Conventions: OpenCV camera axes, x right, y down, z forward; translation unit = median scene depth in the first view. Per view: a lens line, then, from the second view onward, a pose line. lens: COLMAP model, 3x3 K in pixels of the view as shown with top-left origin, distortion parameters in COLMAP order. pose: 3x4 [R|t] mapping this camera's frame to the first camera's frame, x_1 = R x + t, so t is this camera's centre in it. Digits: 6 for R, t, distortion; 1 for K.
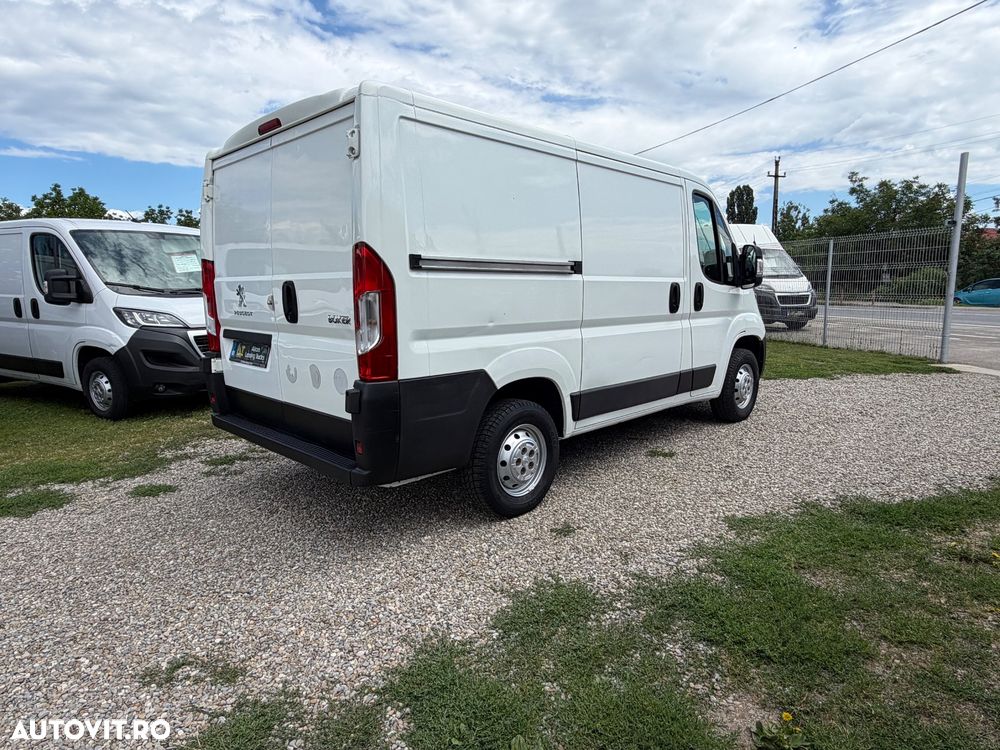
lens RADIAL K [[589.0, 0, 500.0], [0, 589.0, 375.0], [0, 0, 1]] dist [0.000764, -0.001798]
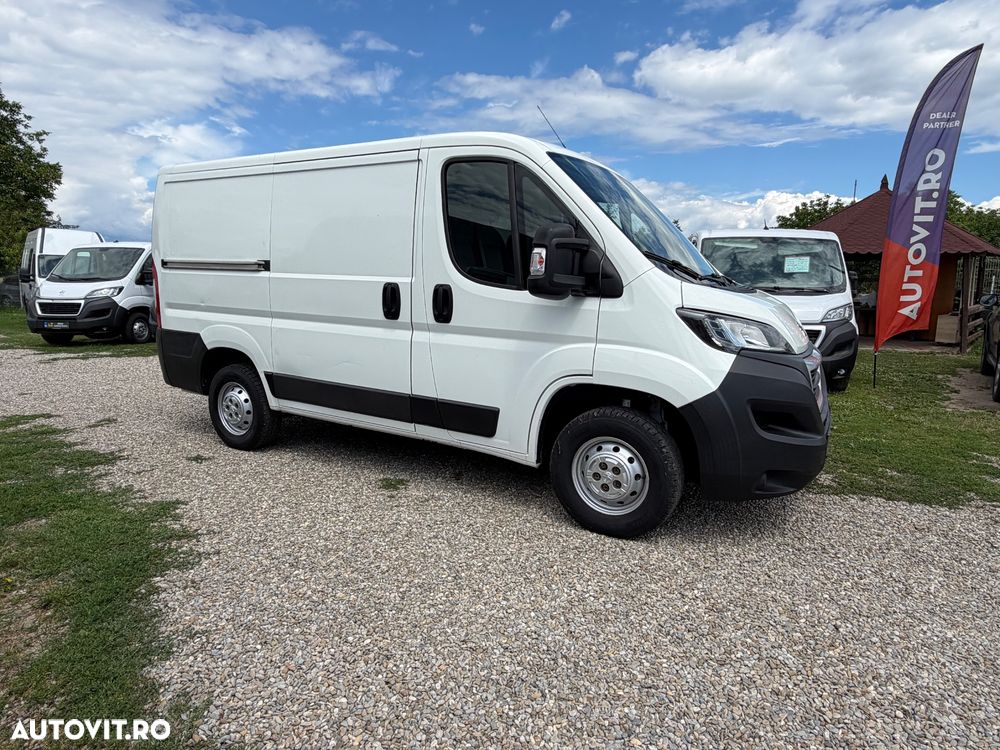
lens RADIAL K [[589.8, 0, 501.2], [0, 589.8, 376.9], [0, 0, 1]] dist [0.001678, -0.002044]
pose [[0.250899, 0.175929, -0.951892, 1.397944], [-0.166890, 0.976483, 0.136485, -0.203186], [0.953518, 0.124617, 0.274360, 1.141561]]
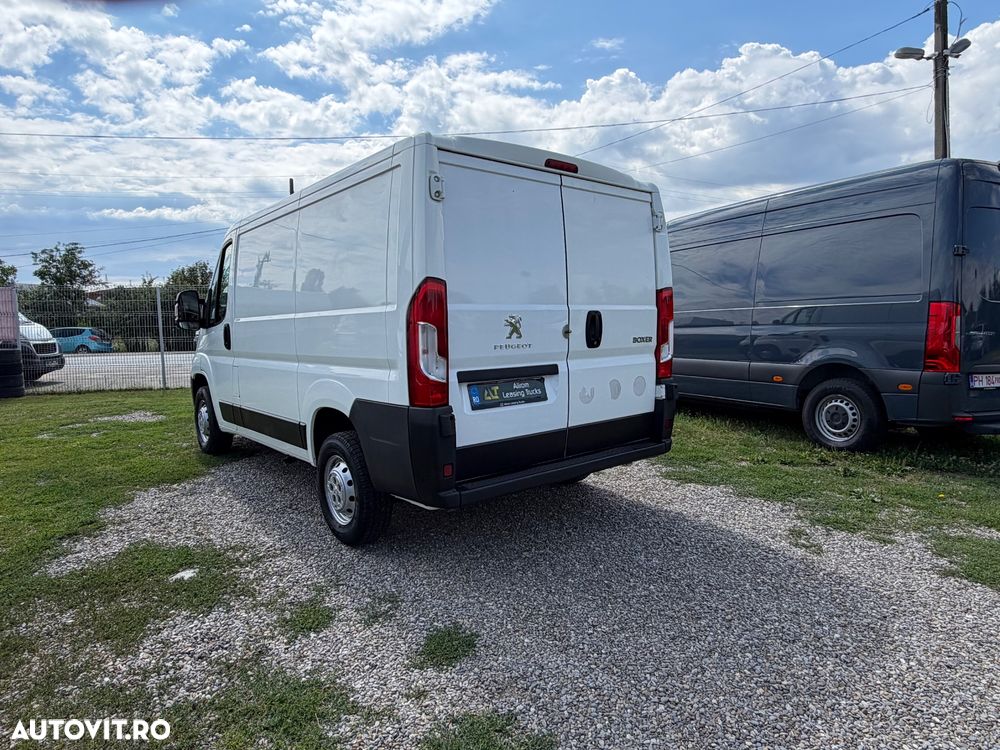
lens RADIAL K [[592.8, 0, 498.8], [0, 592.8, 368.5], [0, 0, 1]] dist [0.001983, 0.000088]
pose [[0.088446, -0.067563, 0.993787, -1.323293], [0.165413, 0.984840, 0.052233, -0.122731], [-0.982250, 0.159765, 0.098281, 0.949408]]
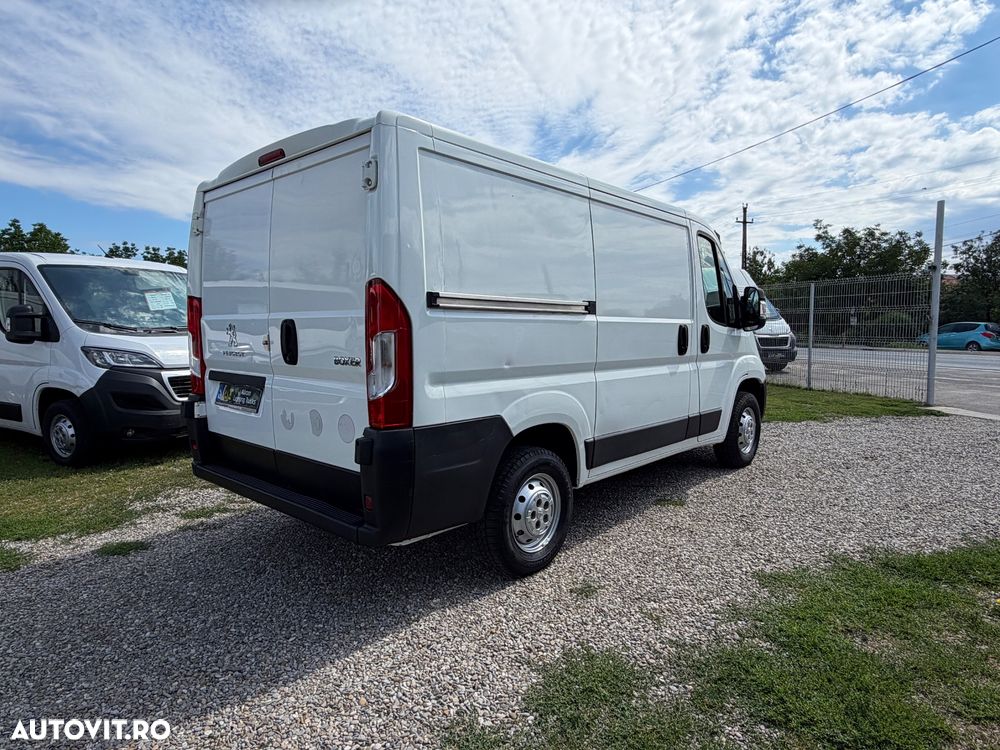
lens RADIAL K [[595.6, 0, 500.0], [0, 595.6, 375.0], [0, 0, 1]] dist [0.001177, -0.001319]
pose [[0.998938, 0.003108, 0.045960, -0.060368], [0.000063, 0.997629, -0.068819, -0.006895], [-0.046065, 0.068749, 0.996570, 0.049245]]
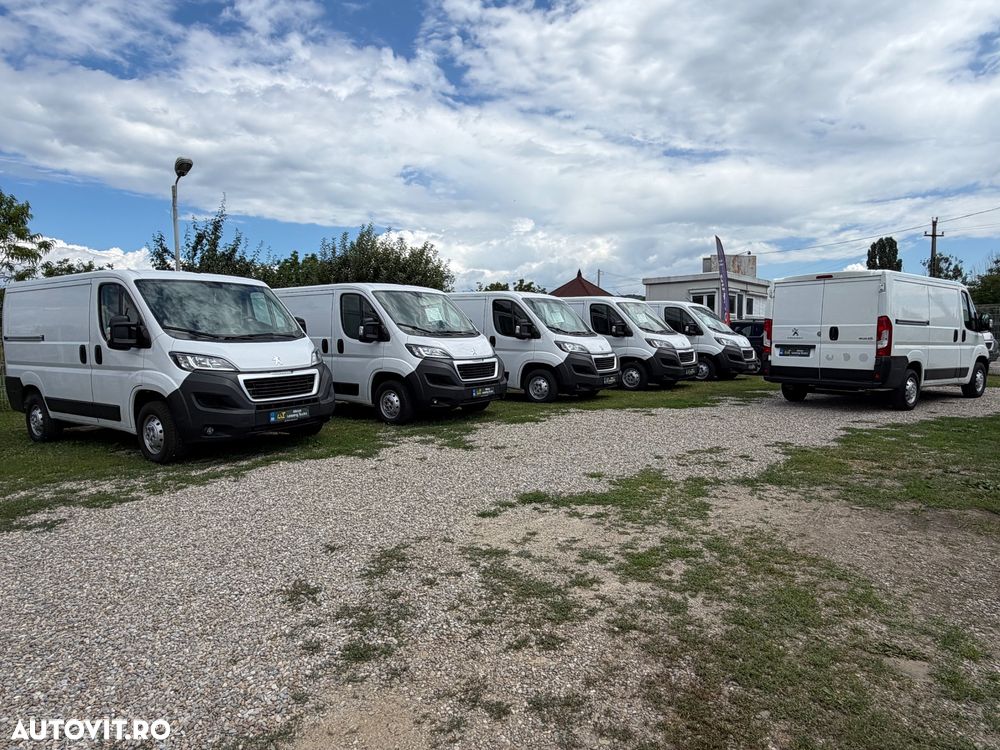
lens RADIAL K [[589.8, 0, 501.2], [0, 589.8, 376.9], [0, 0, 1]] dist [0.001678, -0.002044]
pose [[0.983500, 0.025937, -0.179041, -1.322708], [-0.040307, 0.996209, -0.077094, 0.358707], [0.176362, 0.083038, 0.980816, -2.022101]]
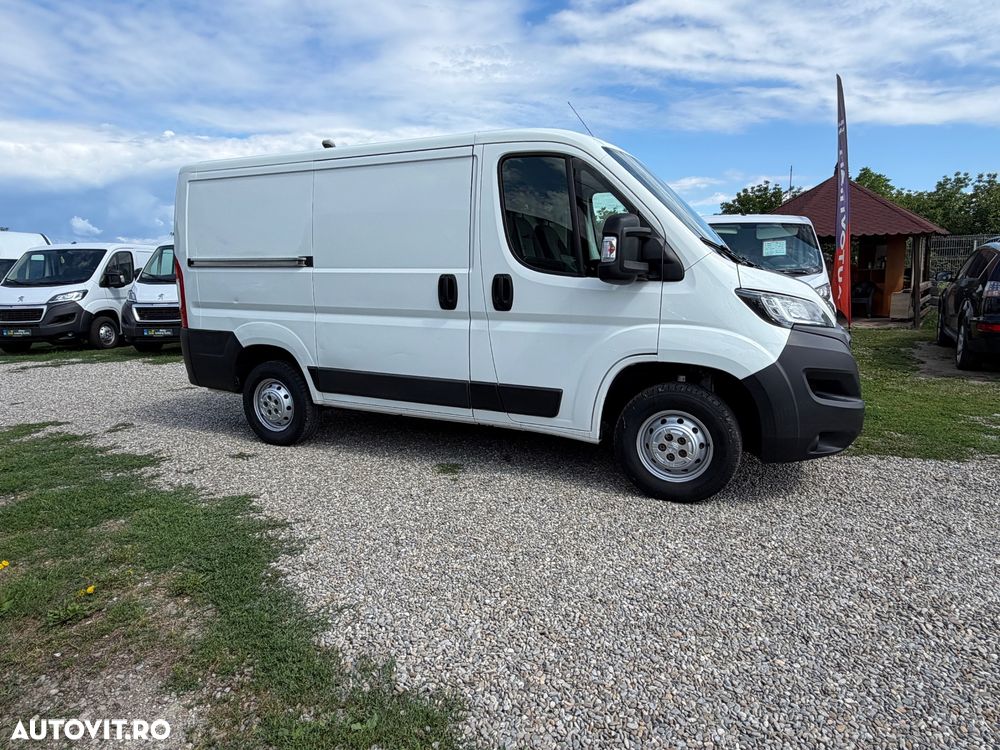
lens RADIAL K [[595.6, 0, 500.0], [0, 595.6, 375.0], [0, 0, 1]] dist [0.001177, -0.001319]
pose [[0.332433, 0.171260, -0.927447, 1.406114], [-0.136356, 0.981770, 0.132416, -0.168524], [0.933218, 0.082444, 0.349726, 0.950373]]
